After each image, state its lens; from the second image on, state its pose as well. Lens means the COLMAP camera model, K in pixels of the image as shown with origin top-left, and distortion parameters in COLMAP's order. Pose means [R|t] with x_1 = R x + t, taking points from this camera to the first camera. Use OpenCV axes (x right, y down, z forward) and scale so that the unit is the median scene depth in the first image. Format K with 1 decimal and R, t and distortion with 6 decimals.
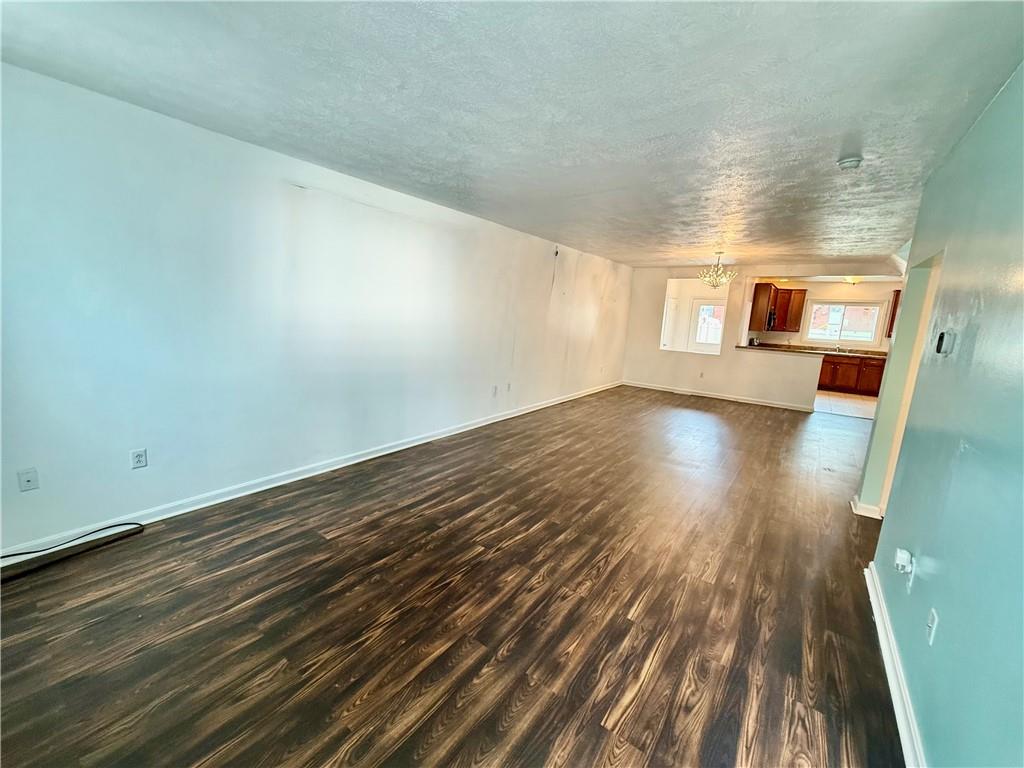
lens RADIAL K [[407.6, 0, 519.7], [0, 407.6, 381.9], [0, 0, 1]] dist [0.003718, -0.000195]
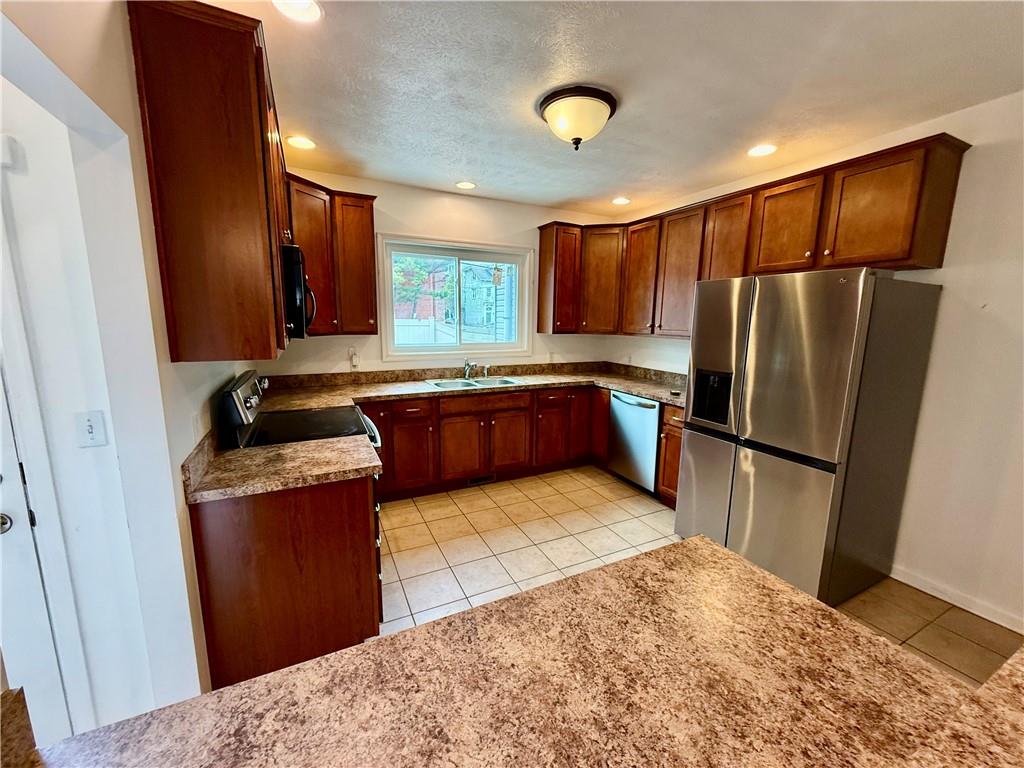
lens RADIAL K [[407.6, 0, 518.2], [0, 407.6, 385.0], [0, 0, 1]] dist [0.003718, -0.000195]
pose [[0.458259, -0.186711, 0.868986, 0.473870], [0.154855, 0.979506, 0.128795, -0.112845], [-0.875225, 0.075545, 0.477781, 0.798262]]
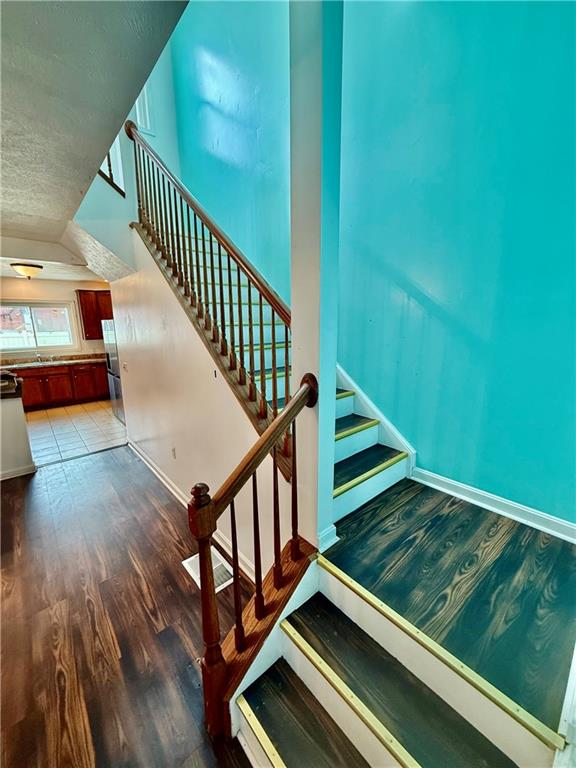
lens RADIAL K [[305.7, 0, 286.2], [0, 305.7, 381.3], [0, 0, 1]] dist [0.003718, -0.000195]
pose [[0.228025, -0.236070, 0.944604, 0.288507], [0.189708, 0.962341, 0.194707, -0.063550], [-0.954995, 0.134801, 0.264222, 0.354823]]
